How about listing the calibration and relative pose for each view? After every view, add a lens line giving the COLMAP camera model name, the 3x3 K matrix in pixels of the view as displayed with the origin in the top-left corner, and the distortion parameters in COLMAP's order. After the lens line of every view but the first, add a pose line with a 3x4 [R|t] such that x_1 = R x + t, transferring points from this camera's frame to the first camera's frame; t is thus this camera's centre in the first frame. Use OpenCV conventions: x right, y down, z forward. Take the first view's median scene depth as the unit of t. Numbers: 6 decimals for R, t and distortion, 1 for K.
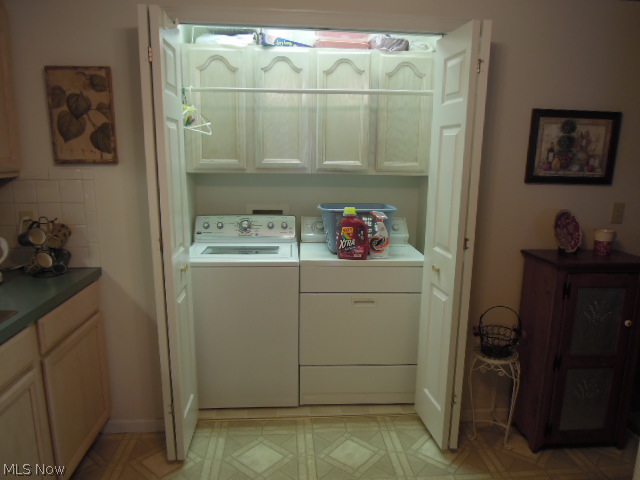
lens RADIAL K [[453.4, 0, 320.7], [0, 453.4, 243.9], [0, 0, 1]] dist [-0.020803, 0.001803]
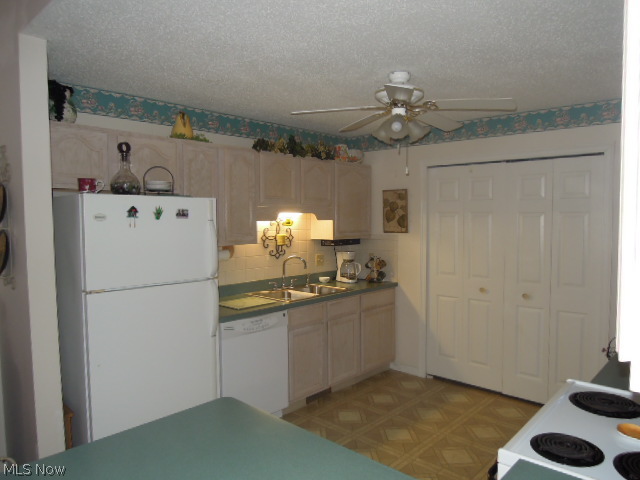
lens RADIAL K [[453.4, 0, 321.2], [0, 453.4, 240.1], [0, 0, 1]] dist [-0.020803, 0.001803]
pose [[0.675078, 0.021968, -0.737419, 0.832593], [-0.129397, 0.987587, -0.089038, 0.093472], [0.726310, 0.155527, 0.669541, -0.692852]]
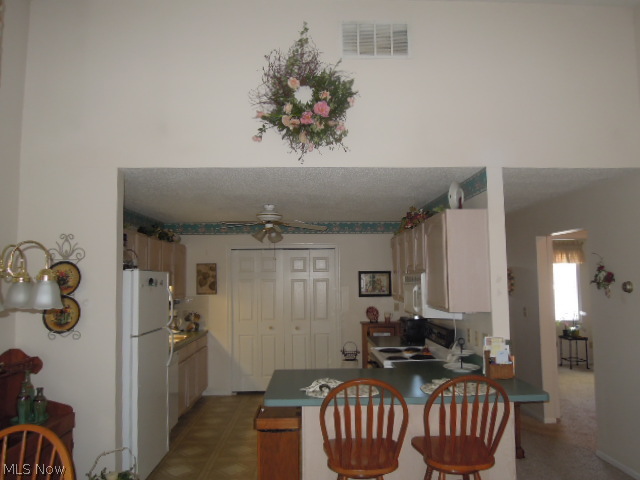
lens RADIAL K [[453.4, 0, 320.1], [0, 453.4, 242.0], [0, 0, 1]] dist [-0.020803, 0.001803]
pose [[0.997649, -0.033706, -0.059665, 0.429658], [0.016129, 0.961709, -0.273599, 0.326642], [0.066603, 0.271993, 0.959991, -1.952823]]
